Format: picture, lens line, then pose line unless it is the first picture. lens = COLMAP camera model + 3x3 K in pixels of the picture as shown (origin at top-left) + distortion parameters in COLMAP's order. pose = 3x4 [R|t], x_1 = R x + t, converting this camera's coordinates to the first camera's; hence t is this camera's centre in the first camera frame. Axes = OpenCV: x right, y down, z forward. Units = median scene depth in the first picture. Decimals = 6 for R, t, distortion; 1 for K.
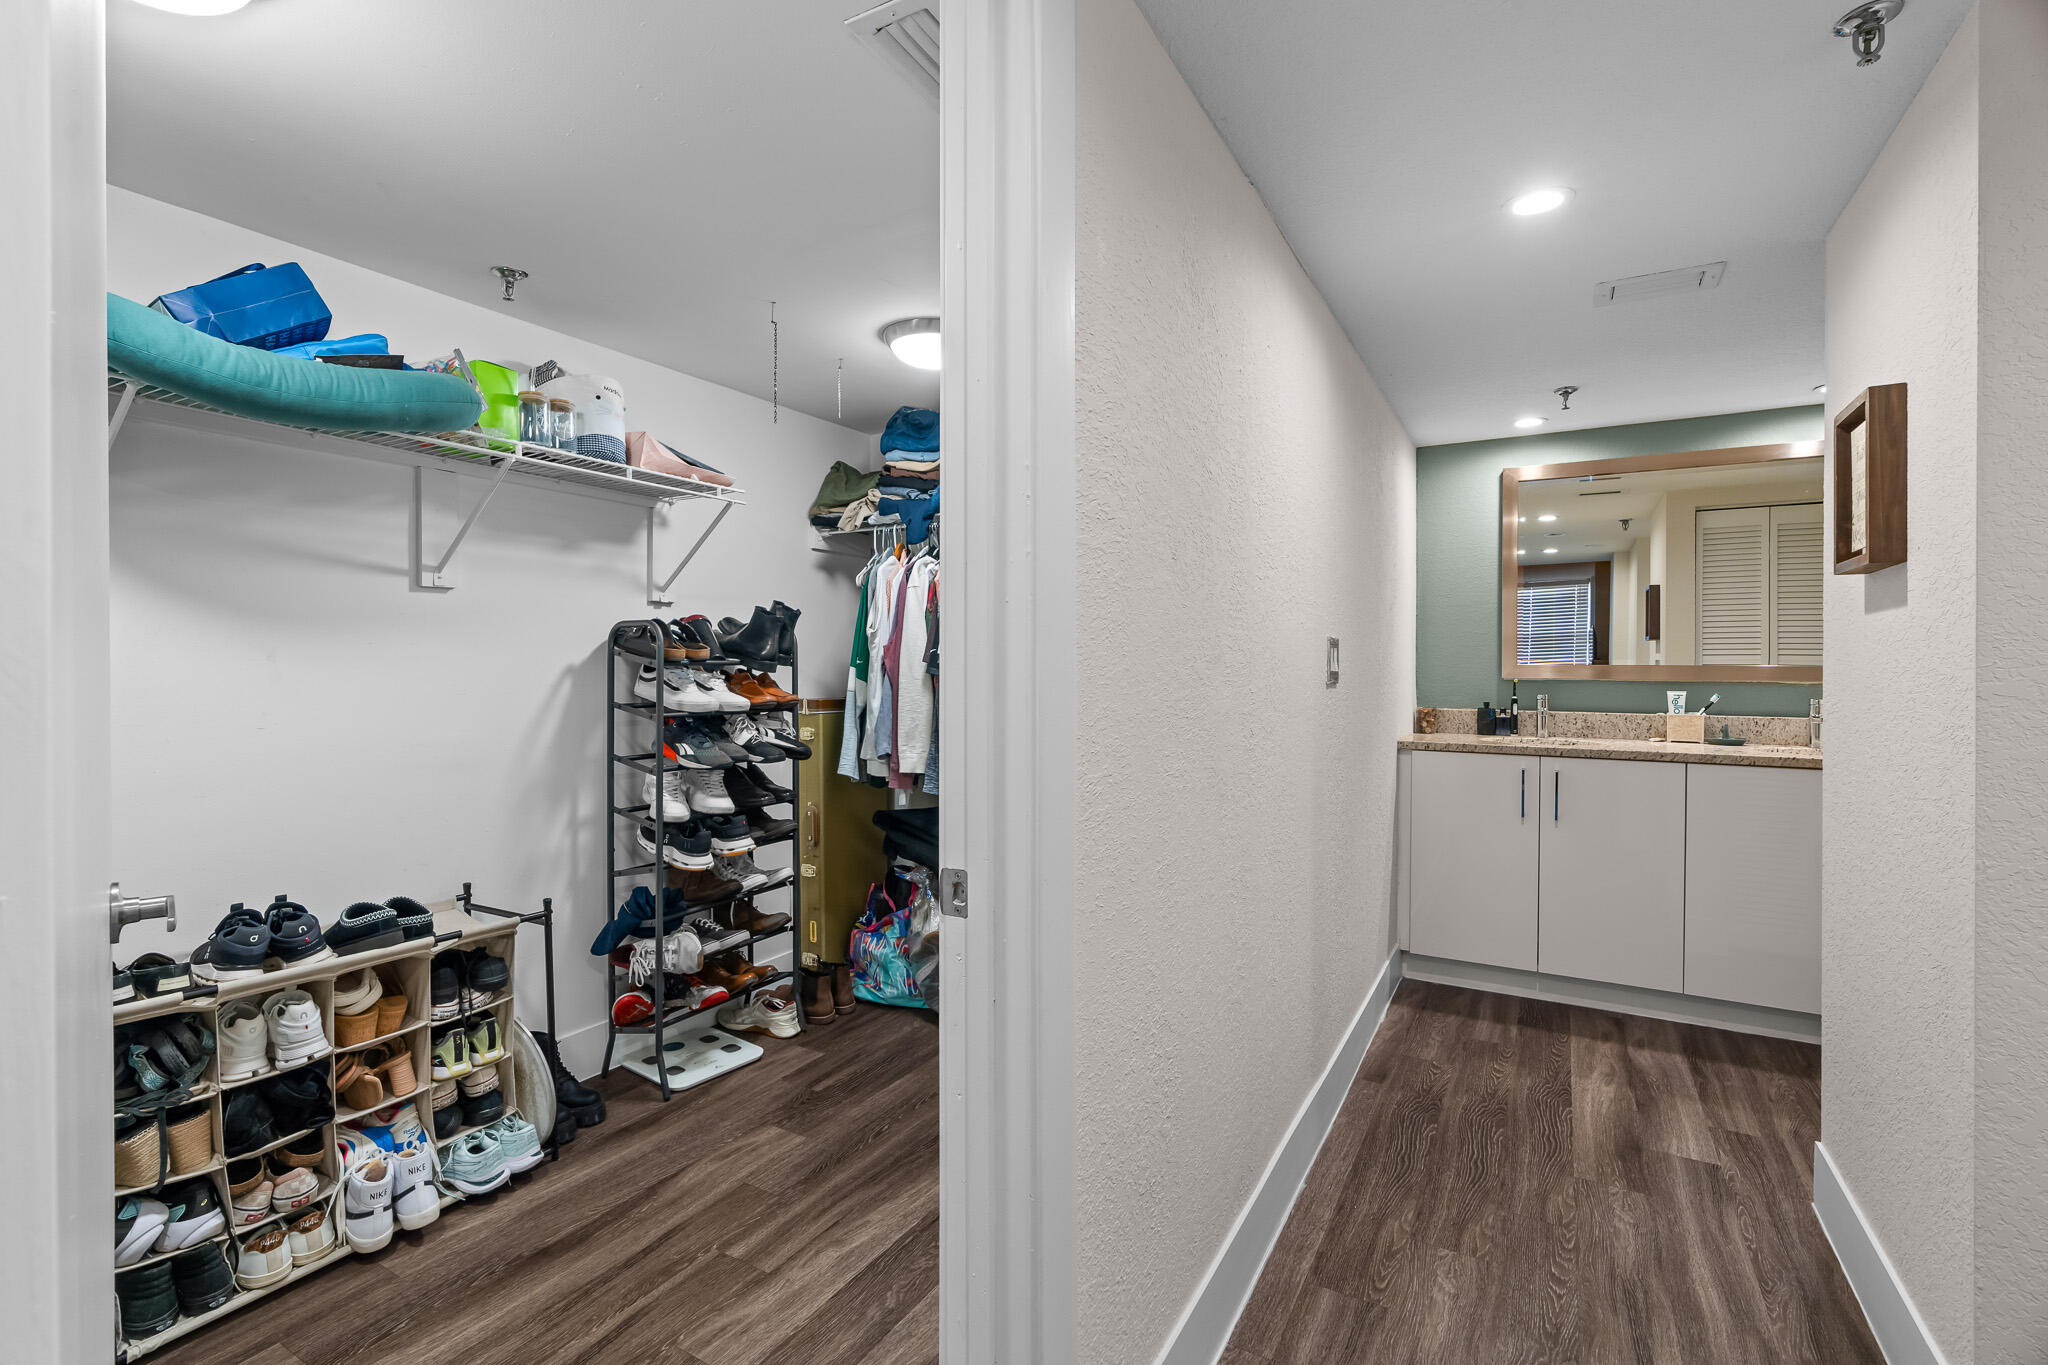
lens RADIAL K [[923.1, 0, 1010.7], [0, 923.1, 670.4], [0, 0, 1]] dist [-0.001570, 0.001195]
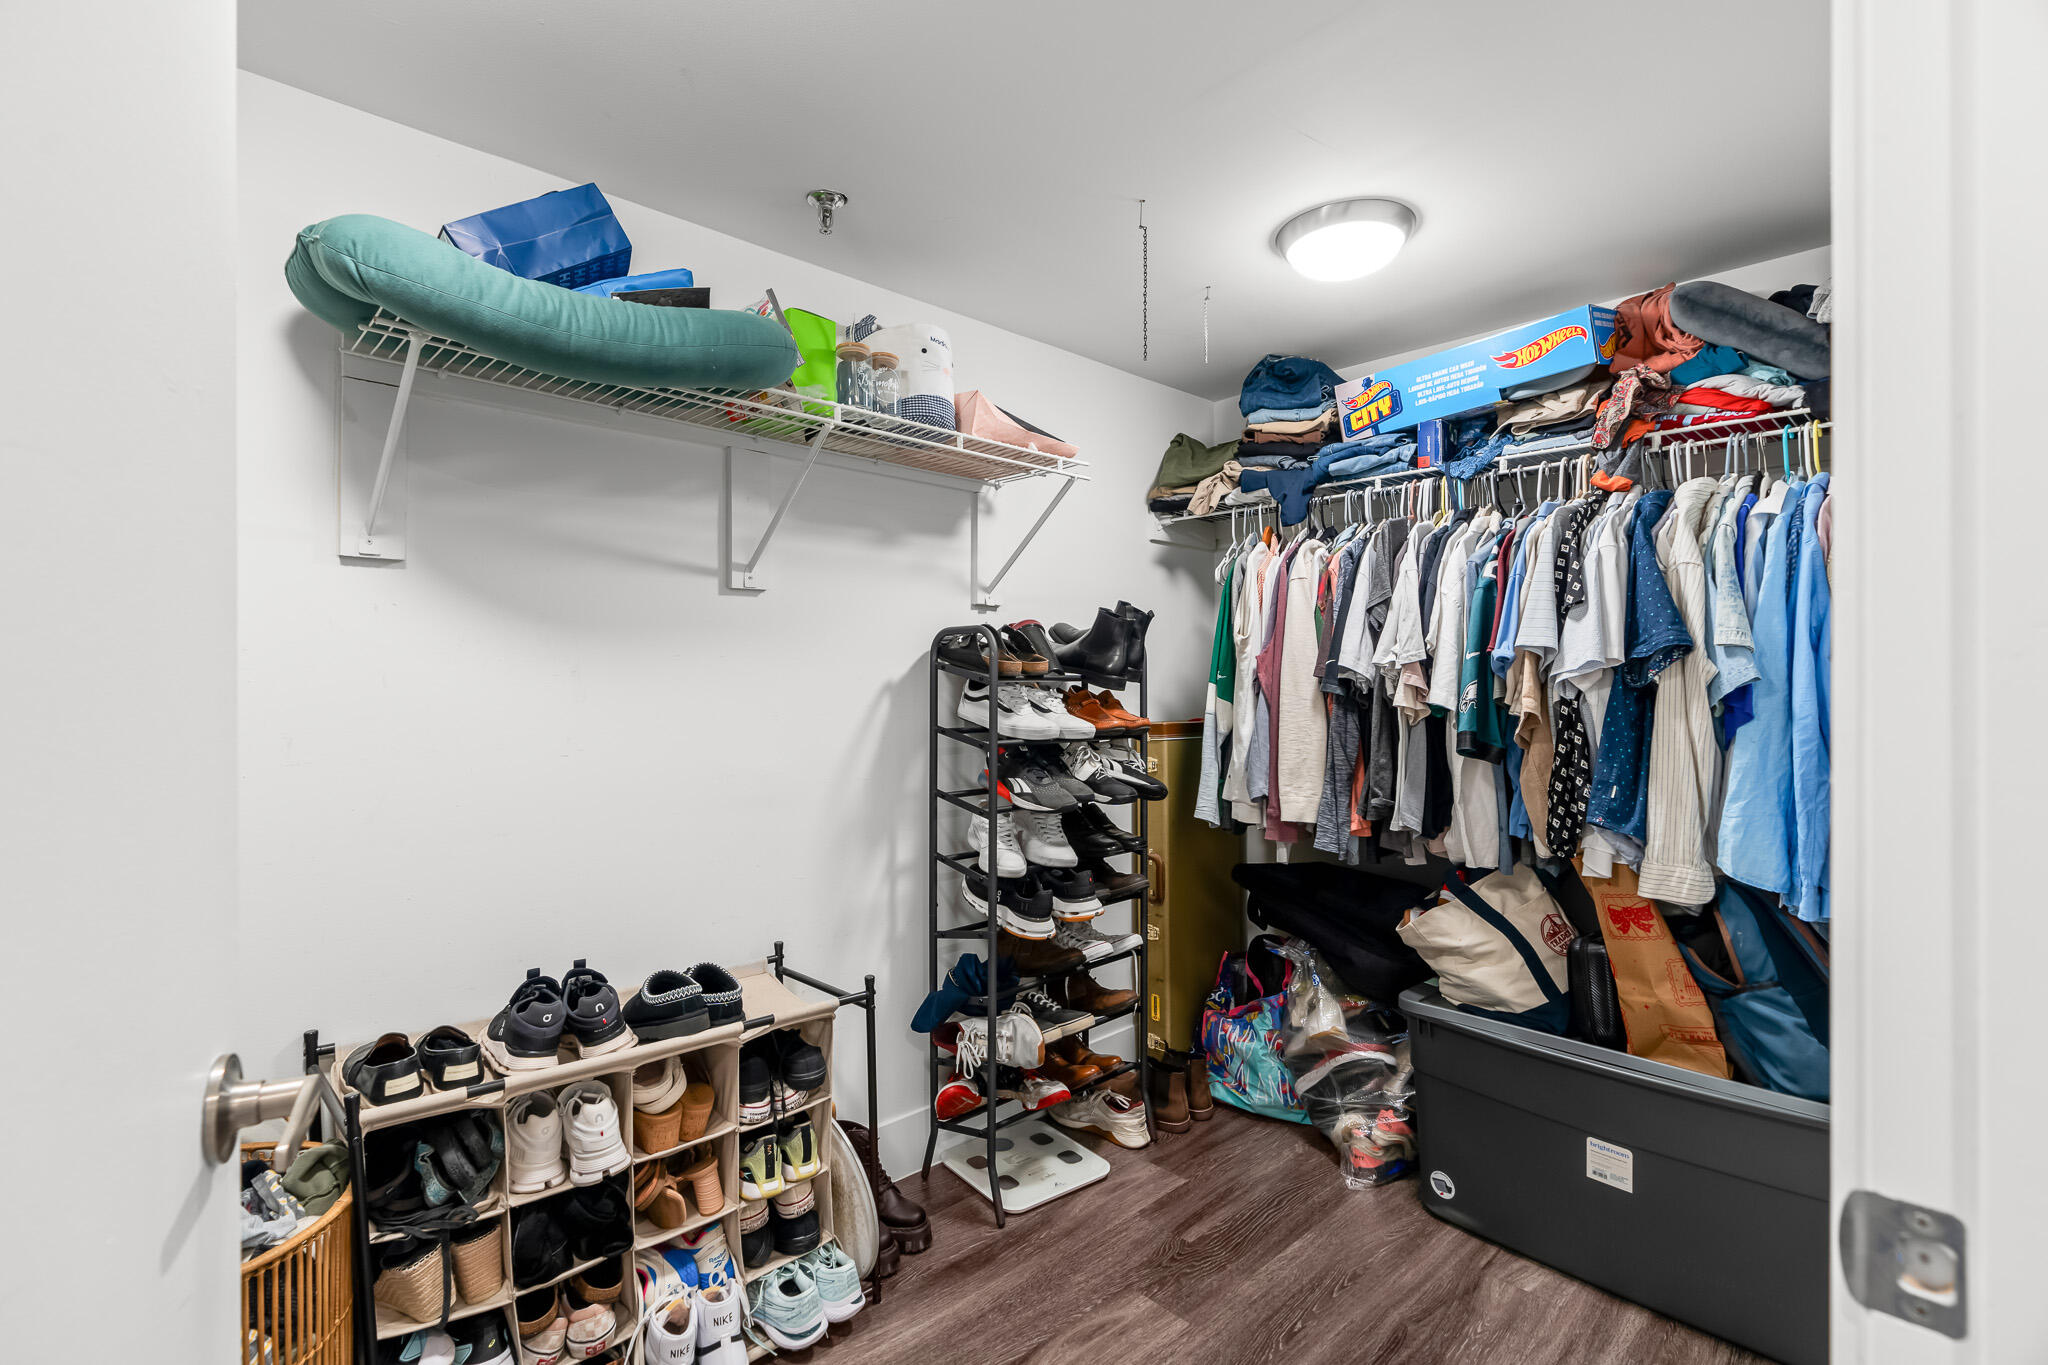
lens RADIAL K [[924.6, 0, 1018.7], [0, 924.6, 681.4], [0, 0, 1]] dist [-0.002695, 0.000991]
pose [[0.962704, -0.000472, -0.270557, -0.152903], [-0.000770, 0.999990, -0.004485, -0.002172], [0.270556, 0.004526, 0.962694, 0.251007]]
